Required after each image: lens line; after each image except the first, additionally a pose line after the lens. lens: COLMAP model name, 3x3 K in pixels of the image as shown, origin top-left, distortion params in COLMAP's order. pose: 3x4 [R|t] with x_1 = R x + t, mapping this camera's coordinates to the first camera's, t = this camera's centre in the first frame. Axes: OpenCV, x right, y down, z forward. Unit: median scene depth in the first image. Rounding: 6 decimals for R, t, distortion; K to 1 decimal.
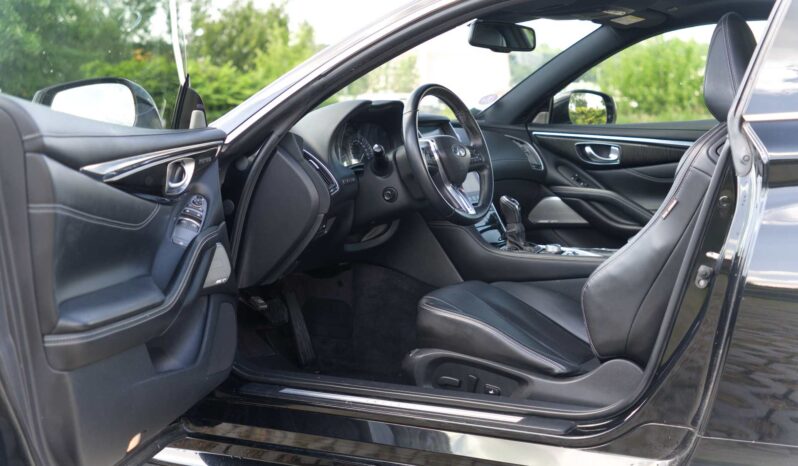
lens RADIAL K [[1239.6, 0, 399.0], [0, 1239.6, 233.0], [0, 0, 1]] dist [0.157892, -1.315070]
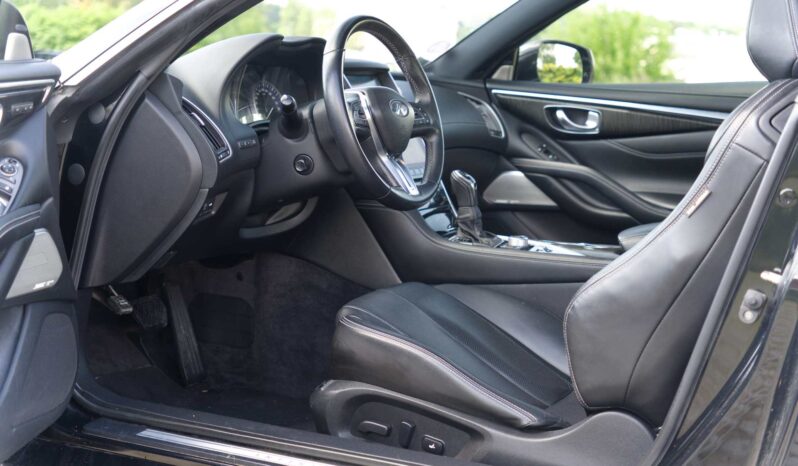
lens RADIAL K [[1239.6, 0, 399.0], [0, 1239.6, 233.0], [0, 0, 1]] dist [0.157892, -1.315070]
pose [[0.998245, 0.033221, 0.049032, 0.014239], [-0.034736, 0.998935, 0.030381, -0.014428], [-0.047970, -0.032031, 0.998335, 0.256724]]
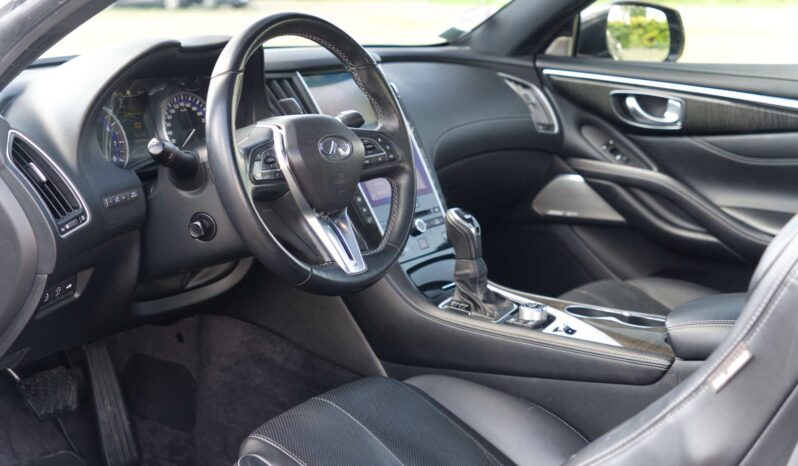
lens RADIAL K [[1239.6, 0, 399.0], [0, 1239.6, 233.0], [0, 0, 1]] dist [0.157892, -1.315070]
pose [[0.996300, 0.039733, -0.076208, 0.112305], [-0.031203, 0.993439, 0.110026, -0.086574], [0.080080, -0.107241, 0.991003, 0.481249]]
